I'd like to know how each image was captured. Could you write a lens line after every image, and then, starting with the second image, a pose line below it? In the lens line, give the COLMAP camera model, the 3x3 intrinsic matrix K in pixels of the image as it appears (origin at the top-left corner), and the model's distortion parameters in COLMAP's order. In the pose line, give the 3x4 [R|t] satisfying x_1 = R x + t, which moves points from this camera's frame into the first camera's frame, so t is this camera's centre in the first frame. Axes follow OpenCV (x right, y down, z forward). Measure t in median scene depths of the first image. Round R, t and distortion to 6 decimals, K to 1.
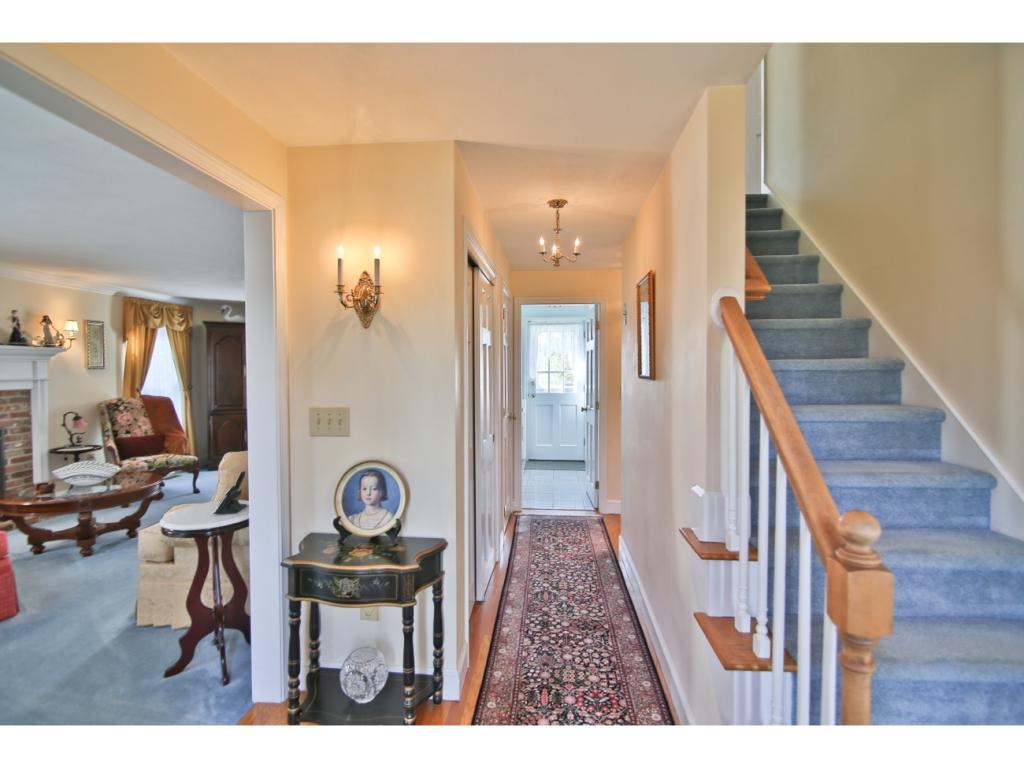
lens RADIAL K [[494.9, 0, 510.1], [0, 494.9, 381.8], [0, 0, 1]] dist [-0.022881, 0.002955]
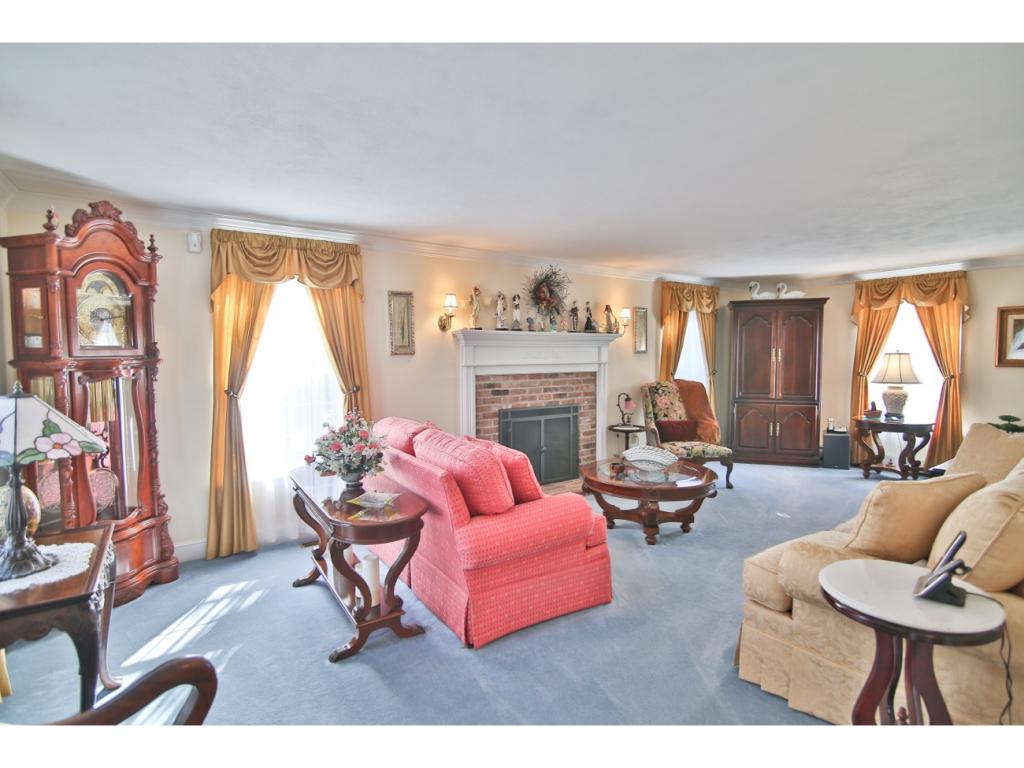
lens RADIAL K [[494.9, 0, 507.2], [0, 494.9, 382.6], [0, 0, 1]] dist [-0.022881, 0.002955]
pose [[0.627767, 0.040550, -0.777345, -0.213247], [-0.013027, 0.999050, 0.041595, -0.003763], [0.778293, -0.015986, 0.627698, 0.112620]]
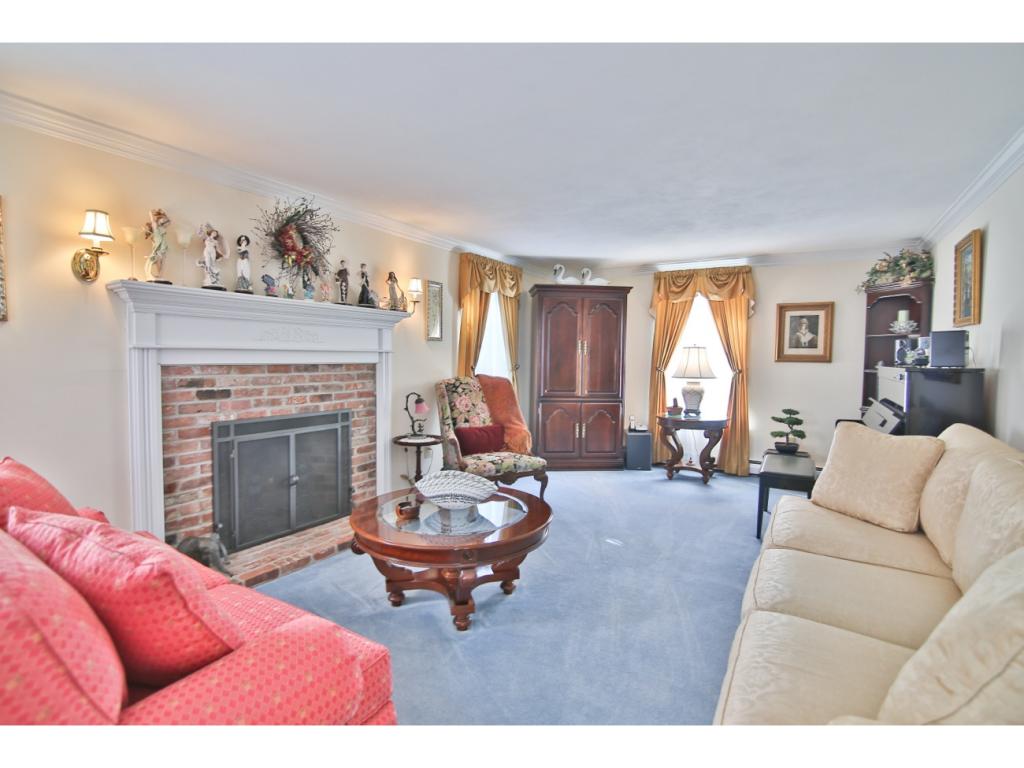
lens RADIAL K [[494.9, 0, 505.8], [0, 494.9, 380.1], [0, 0, 1]] dist [-0.022881, 0.002955]
pose [[0.892682, 0.032235, -0.449533, -0.399229], [-0.022201, 0.999373, 0.027577, 0.015009], [0.450140, -0.014637, 0.892838, 0.340314]]
